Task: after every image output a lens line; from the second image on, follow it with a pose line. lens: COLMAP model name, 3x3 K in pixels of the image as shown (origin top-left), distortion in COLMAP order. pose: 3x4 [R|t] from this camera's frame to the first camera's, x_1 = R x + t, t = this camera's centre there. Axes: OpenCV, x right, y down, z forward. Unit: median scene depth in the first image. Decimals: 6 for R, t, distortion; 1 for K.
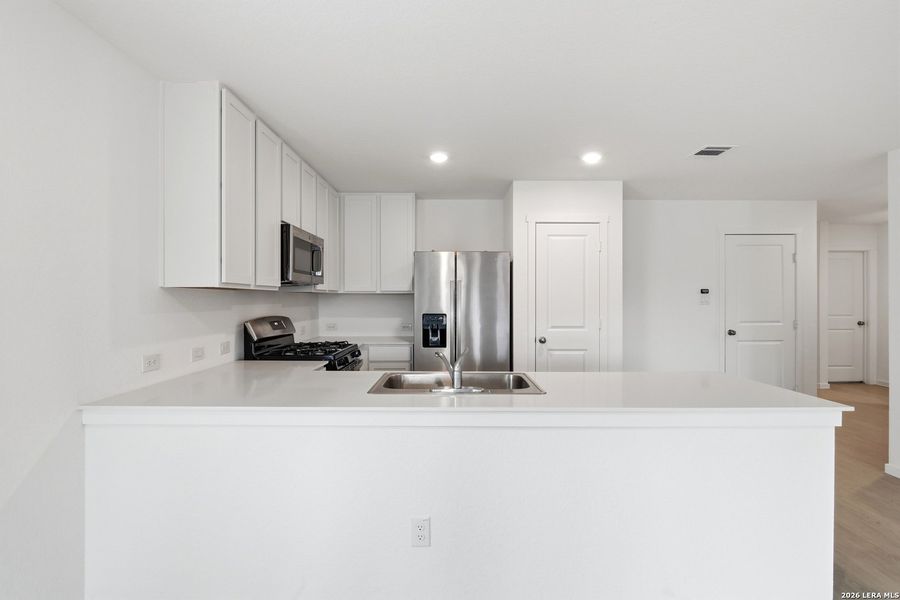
lens RADIAL K [[421.3, 0, 451.3], [0, 421.3, 300.2], [0, 0, 1]] dist [-0.005281, -0.000514]
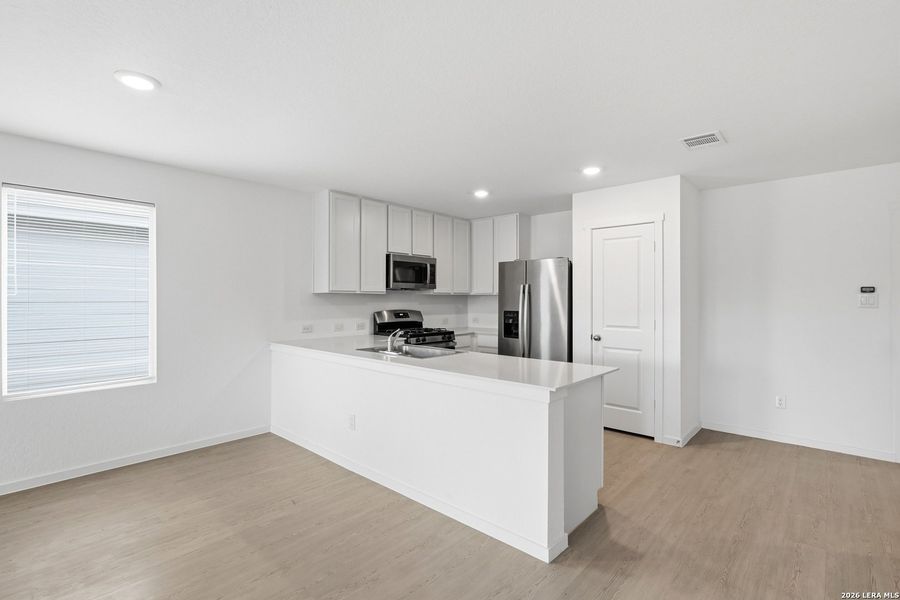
lens RADIAL K [[421.3, 0, 451.3], [0, 421.3, 300.2], [0, 0, 1]] dist [-0.005281, -0.000514]
pose [[0.741176, 0.002028, -0.671308, 0.718218], [-0.004239, 0.999990, -0.001659, 0.002200], [0.671297, 0.004075, 0.741177, -0.051242]]
